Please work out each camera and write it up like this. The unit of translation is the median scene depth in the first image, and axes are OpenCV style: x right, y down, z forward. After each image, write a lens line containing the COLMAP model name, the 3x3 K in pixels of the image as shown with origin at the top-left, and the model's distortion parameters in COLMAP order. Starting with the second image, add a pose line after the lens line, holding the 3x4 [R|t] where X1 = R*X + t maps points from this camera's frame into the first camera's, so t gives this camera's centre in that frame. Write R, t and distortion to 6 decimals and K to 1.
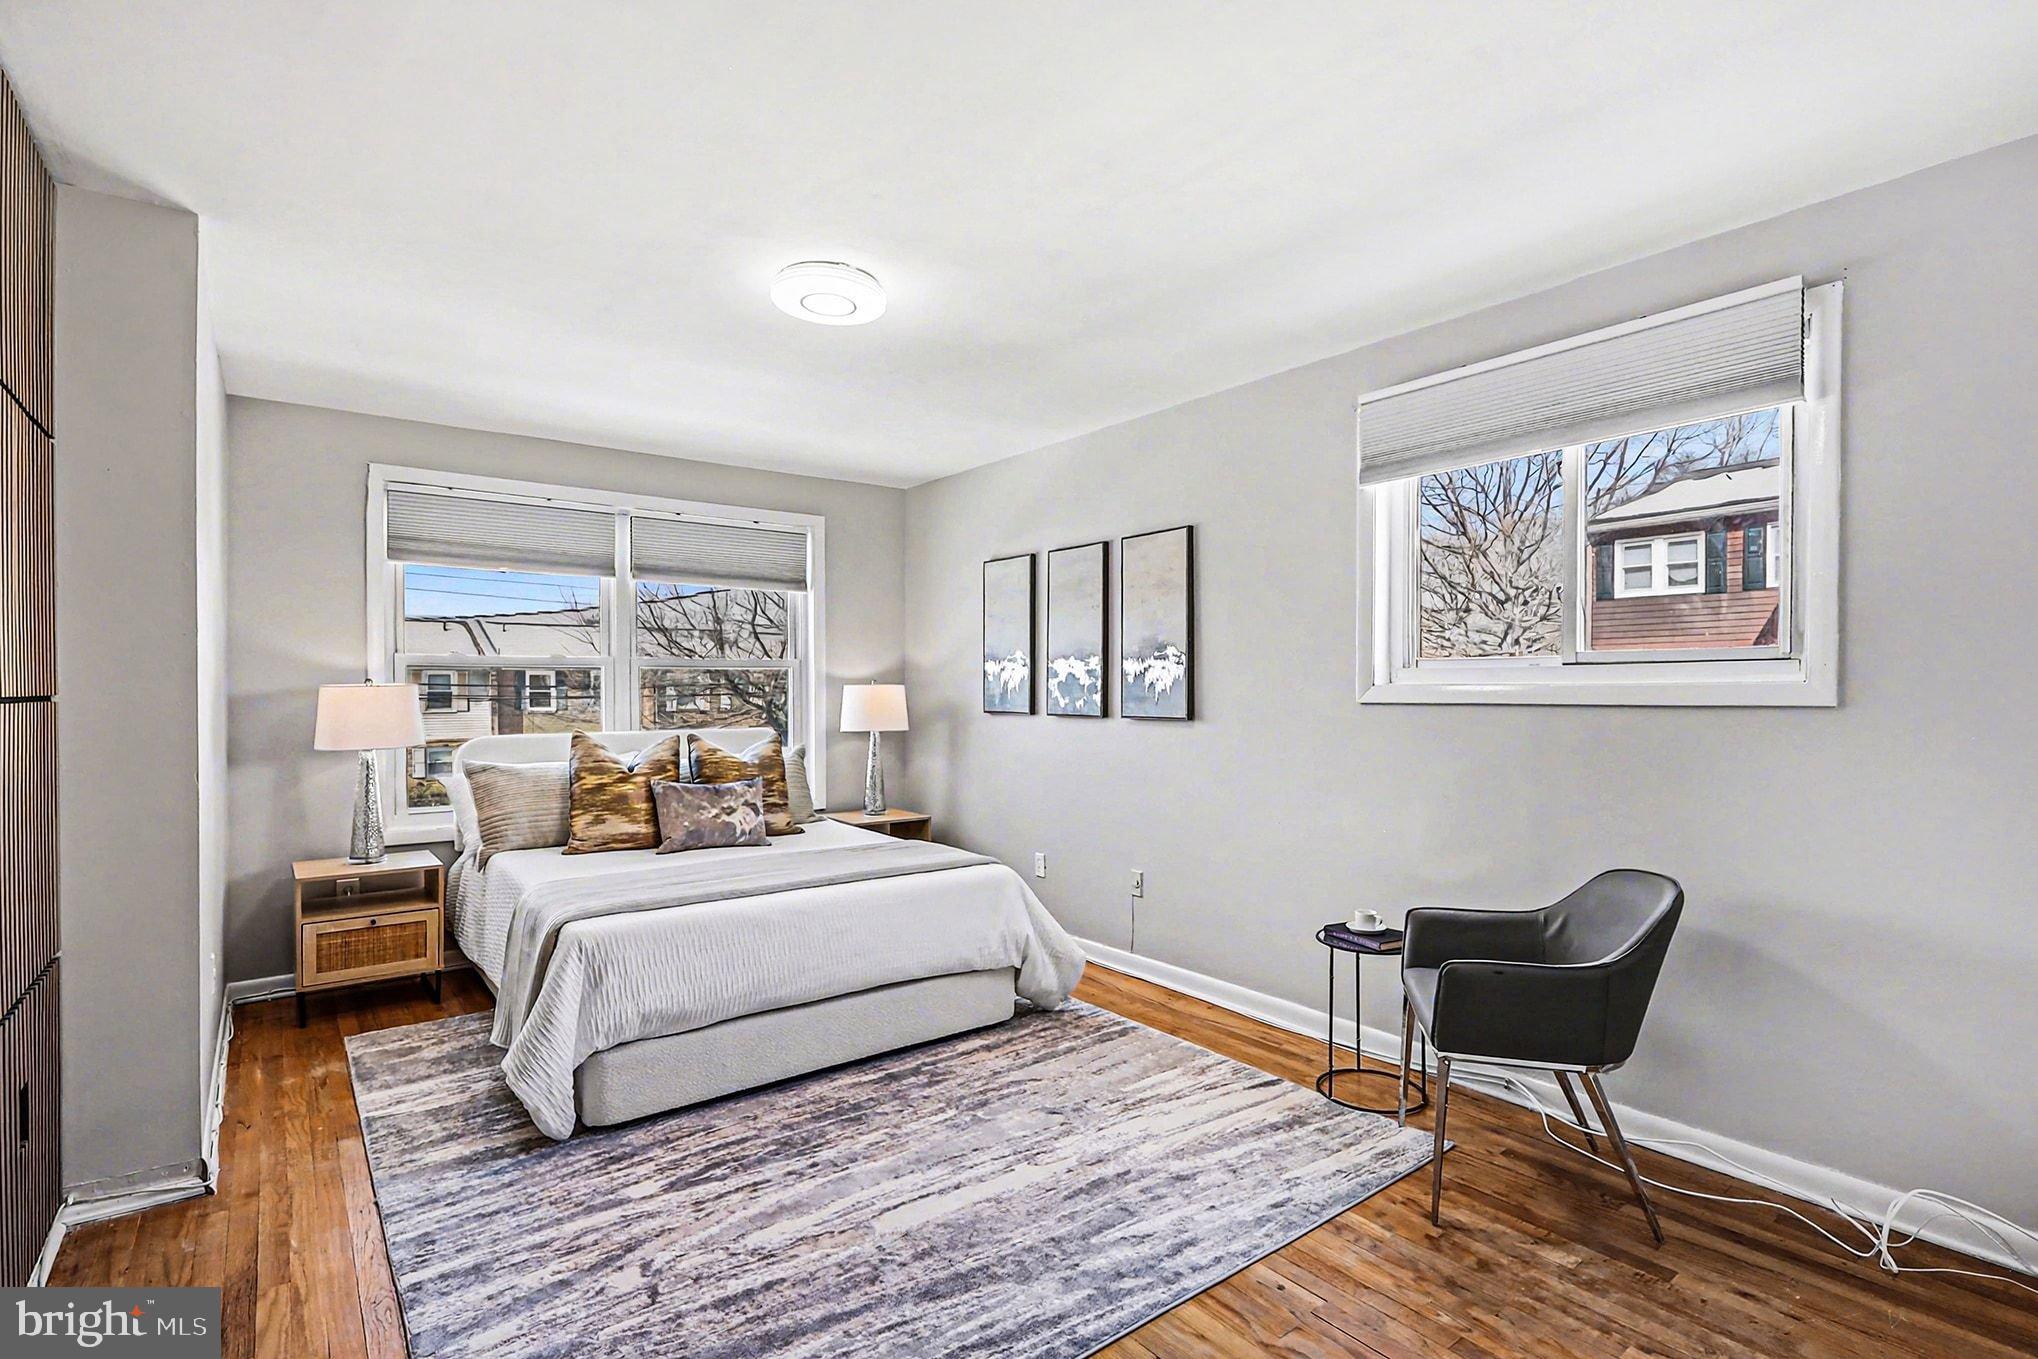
lens RADIAL K [[1035.0, 0, 1025.1], [0, 1035.0, 682.7], [0, 0, 1]] dist [0.000694, -0.000647]
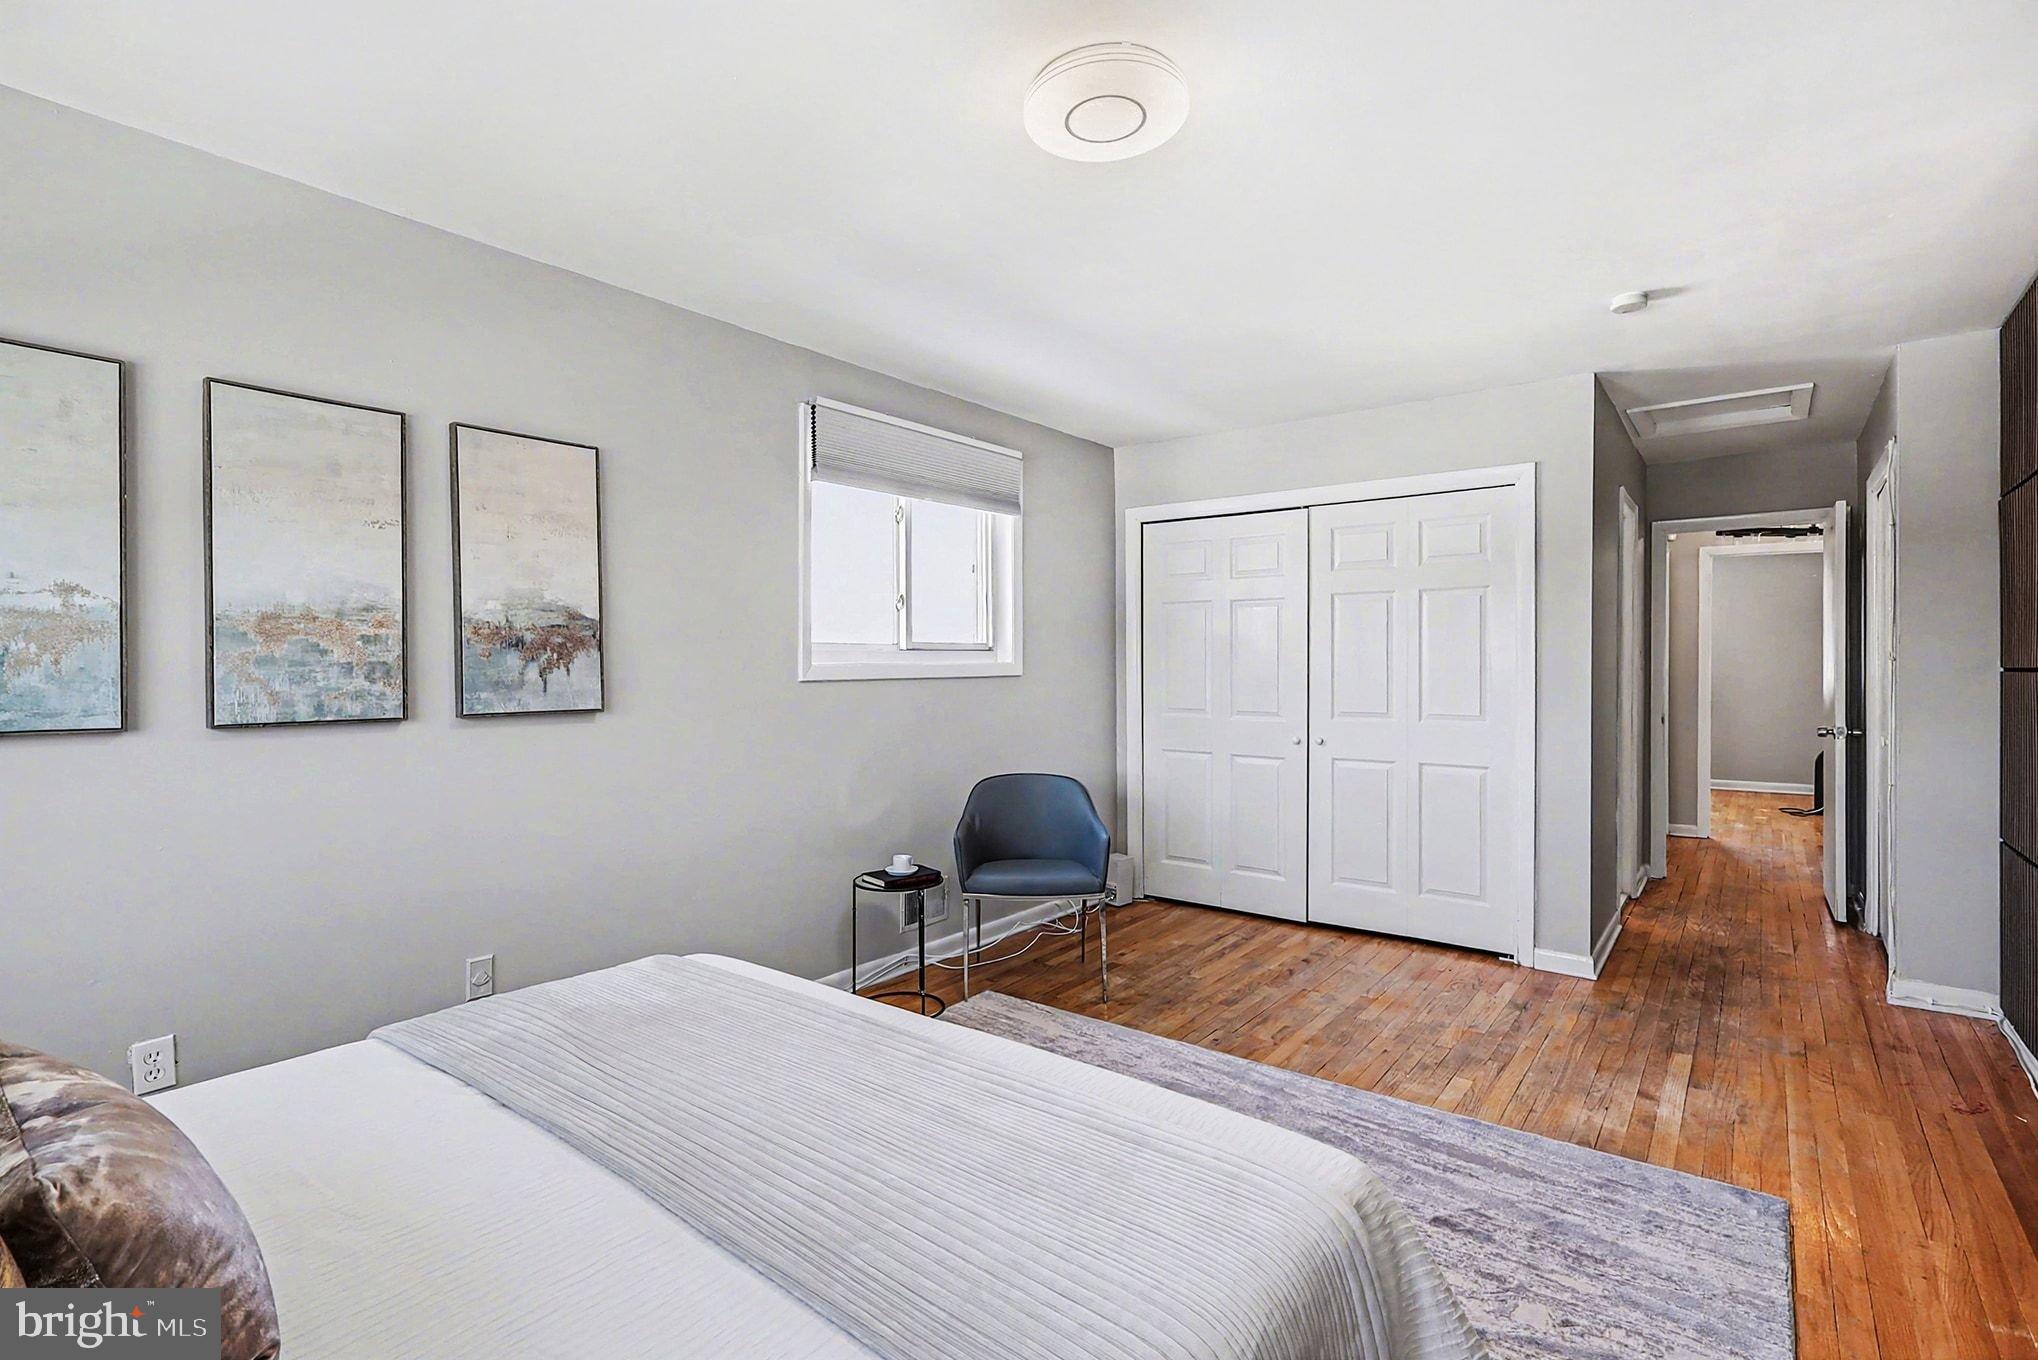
lens RADIAL K [[942.9, 0, 1022.5], [0, 942.9, 676.3], [0, 0, 1]] dist [-0.005559, -0.000669]
pose [[-0.268259, -0.007306, 0.963319, -0.922140], [0.001594, 0.999967, 0.008027, 0.009853], [-0.963345, 0.003689, -0.268238, 1.444239]]
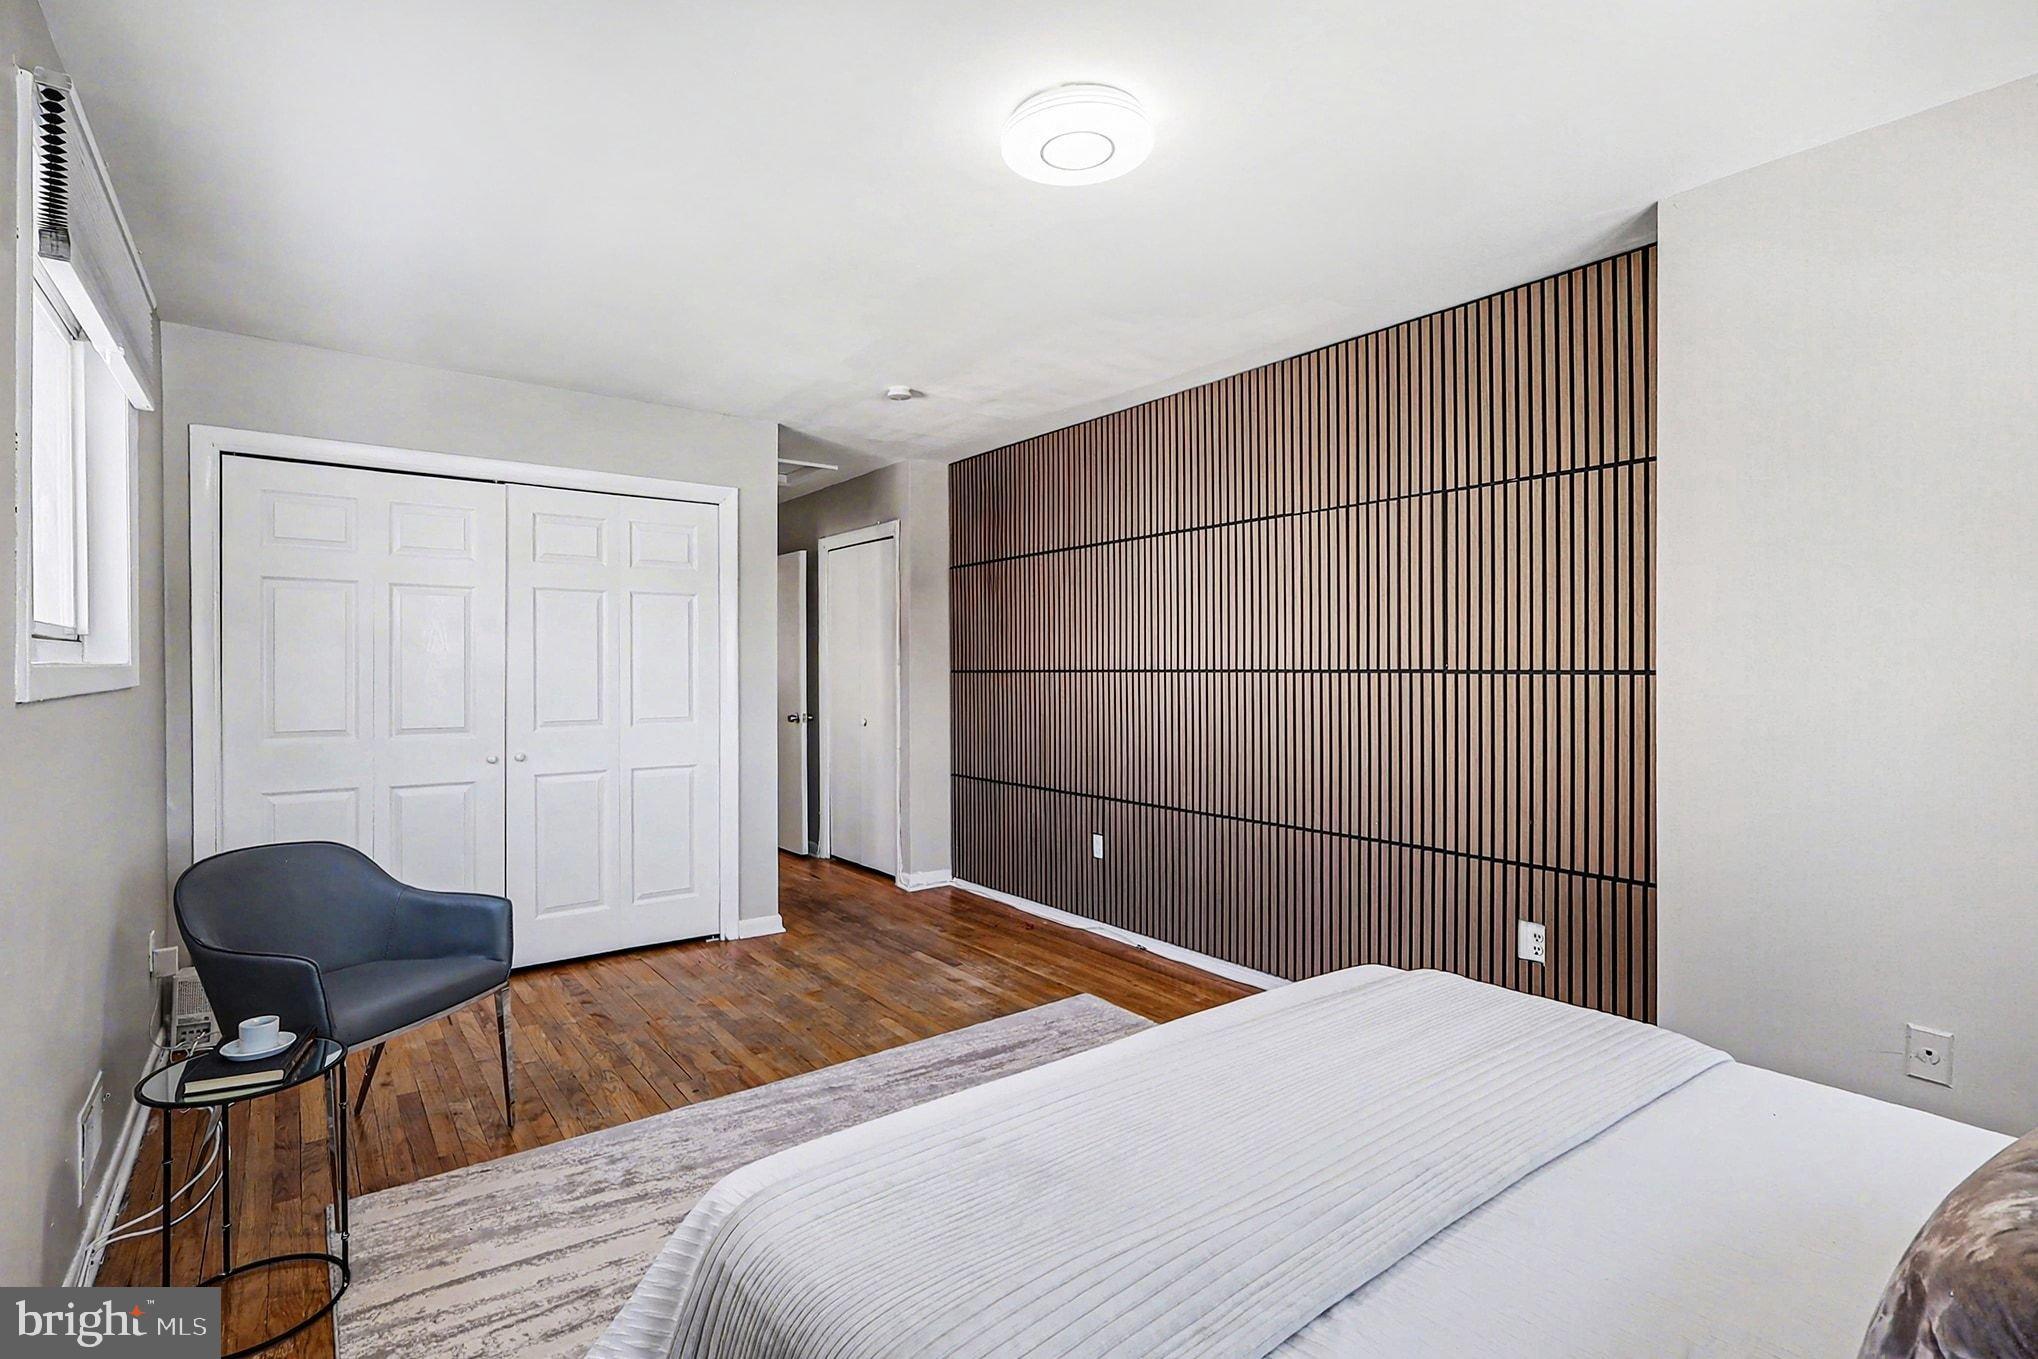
lens RADIAL K [[942.9, 0, 1021.0], [0, 942.9, 680.8], [0, 0, 1]] dist [-0.005559, -0.000669]
pose [[-0.999981, 0.005696, -0.002544, -0.169458], [0.005672, 0.999941, 0.009271, 0.013333], [0.002597, 0.009257, -0.999954, 1.966945]]
